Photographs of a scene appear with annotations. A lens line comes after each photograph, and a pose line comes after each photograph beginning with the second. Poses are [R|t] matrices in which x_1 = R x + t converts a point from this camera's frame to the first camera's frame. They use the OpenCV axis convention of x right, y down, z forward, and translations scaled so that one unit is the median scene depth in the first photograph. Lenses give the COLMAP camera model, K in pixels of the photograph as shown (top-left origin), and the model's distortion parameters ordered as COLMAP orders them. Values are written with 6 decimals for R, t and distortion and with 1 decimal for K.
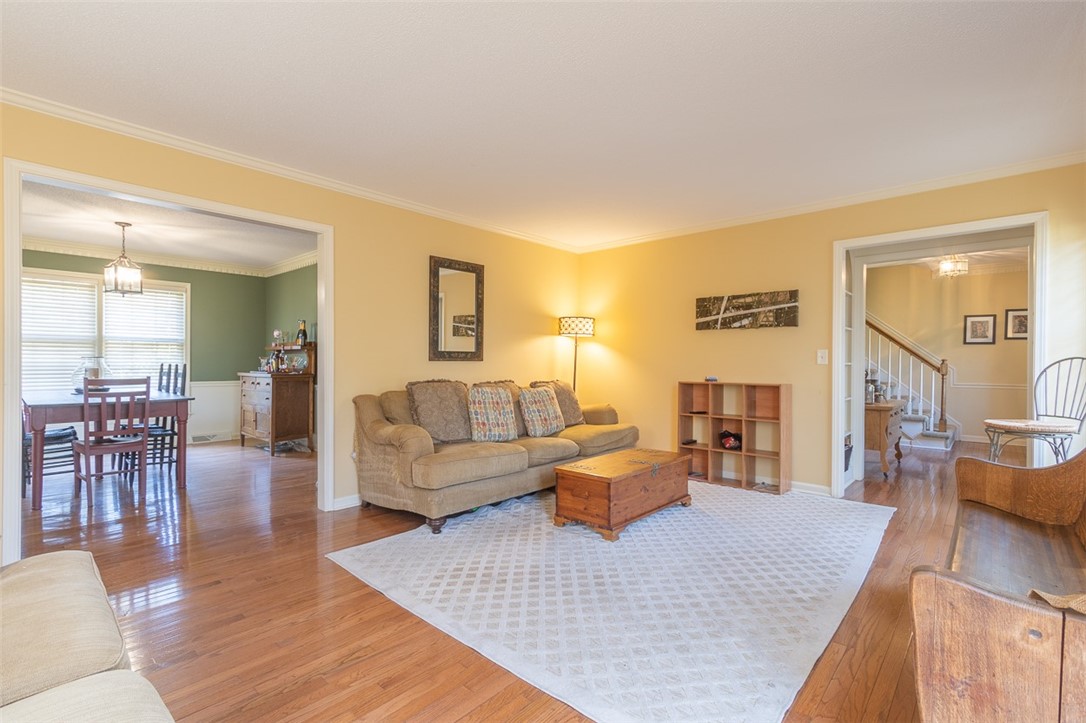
lens RADIAL K [[498.4, 0, 535.0], [0, 498.4, 365.0], [0, 0, 1]] dist [0.005758, -0.000631]
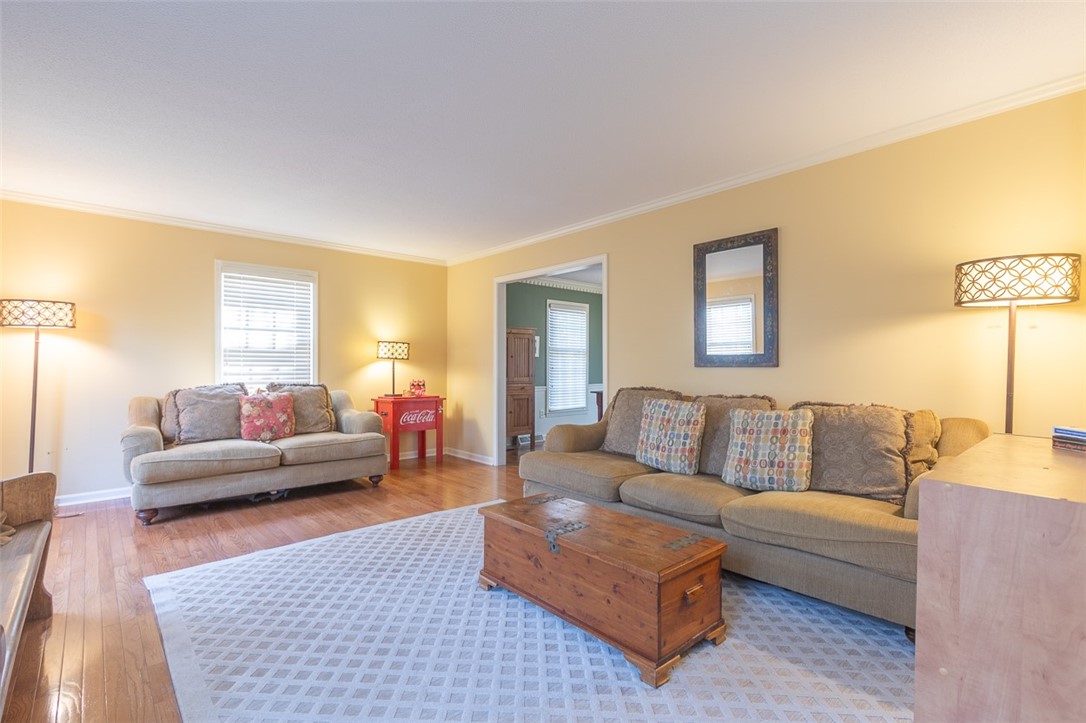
lens RADIAL K [[498.4, 0, 537.6], [0, 498.4, 365.7], [0, 0, 1]] dist [0.005758, -0.000631]
pose [[-0.099063, -0.010484, -0.995026, 0.640261], [-0.005106, 0.999937, -0.010027, -0.000312], [0.995068, 0.004087, -0.099110, 0.779587]]
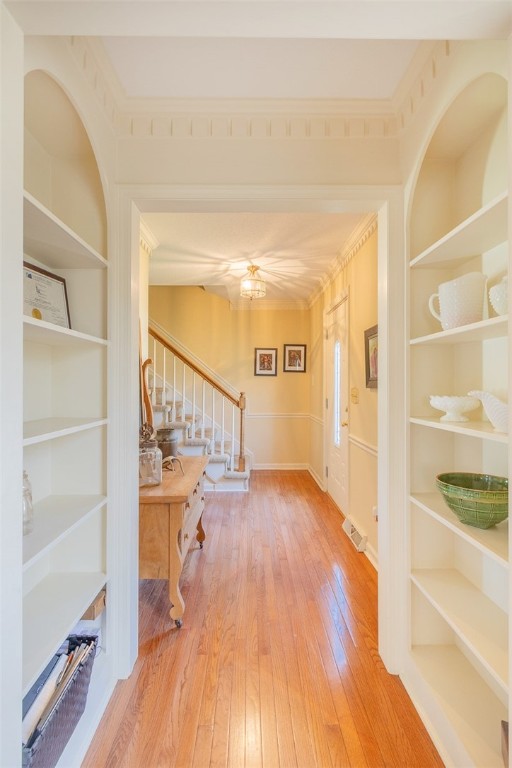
lens RADIAL K [[352.4, 0, 254.8], [0, 352.4, 383.7], [0, 0, 1]] dist [0.005758, -0.000631]
pose [[0.723476, -0.005322, 0.690329, 0.532377], [0.007569, 0.999971, -0.000224, -0.037218], [-0.690308, 0.005387, 0.723496, 0.709143]]
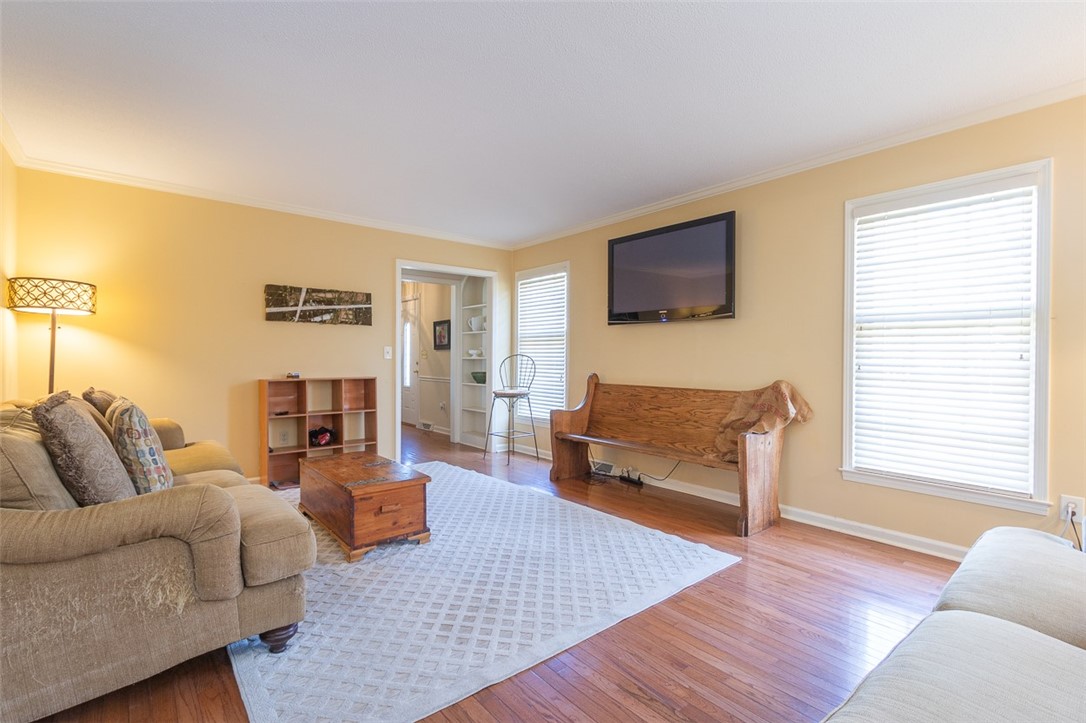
lens RADIAL K [[498.4, 0, 542.5], [0, 498.4, 366.5], [0, 0, 1]] dist [0.005758, -0.000631]
pose [[0.131520, -0.019327, 0.991125, -0.515722], [0.003966, 0.999812, 0.018970, -0.004213], [-0.991306, 0.001435, 0.131572, 0.434128]]
